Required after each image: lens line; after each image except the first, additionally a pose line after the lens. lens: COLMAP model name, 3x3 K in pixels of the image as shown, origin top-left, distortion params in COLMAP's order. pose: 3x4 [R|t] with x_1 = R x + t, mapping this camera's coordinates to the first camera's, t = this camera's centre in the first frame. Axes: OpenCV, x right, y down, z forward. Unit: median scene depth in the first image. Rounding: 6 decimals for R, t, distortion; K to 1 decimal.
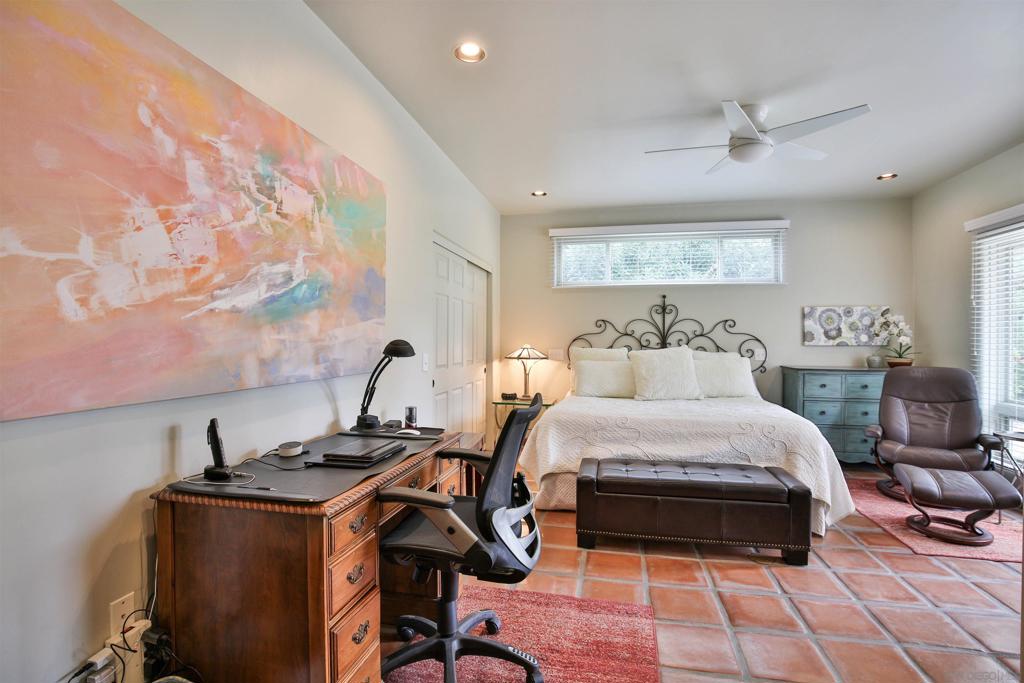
lens RADIAL K [[479.3, 0, 513.9], [0, 479.3, 338.4], [0, 0, 1]] dist [-0.031107, 0.003694]
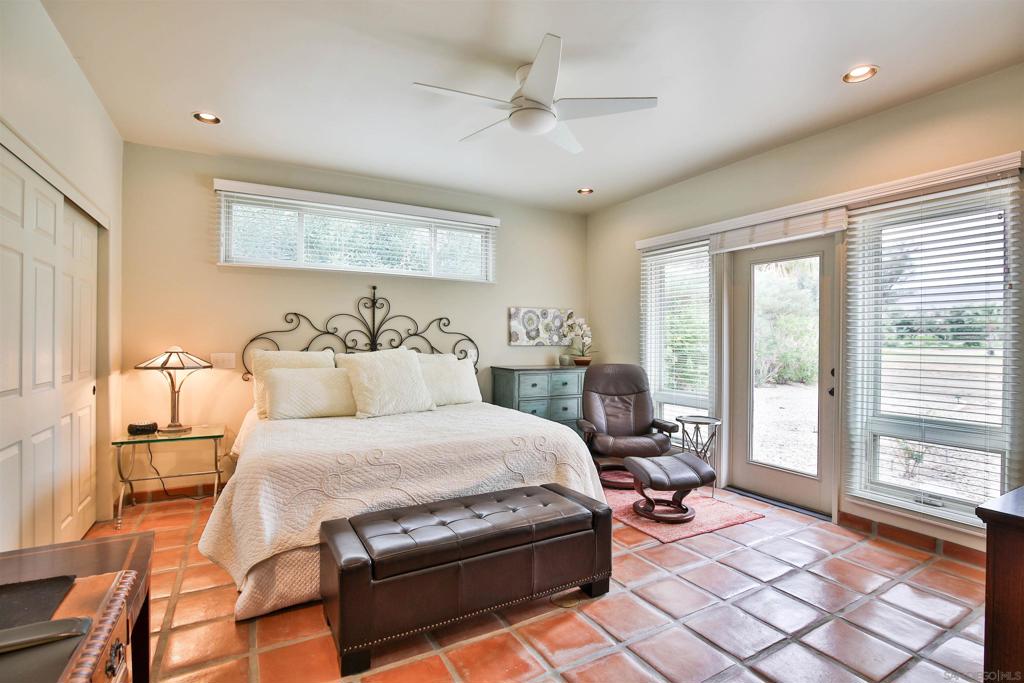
lens RADIAL K [[479.3, 0, 507.9], [0, 479.3, 341.0], [0, 0, 1]] dist [-0.031107, 0.003694]
pose [[0.752530, -0.000359, 0.658558, -0.074297], [-0.004220, 0.999977, 0.005367, -0.000380], [-0.658545, -0.006818, 0.752511, 0.284764]]
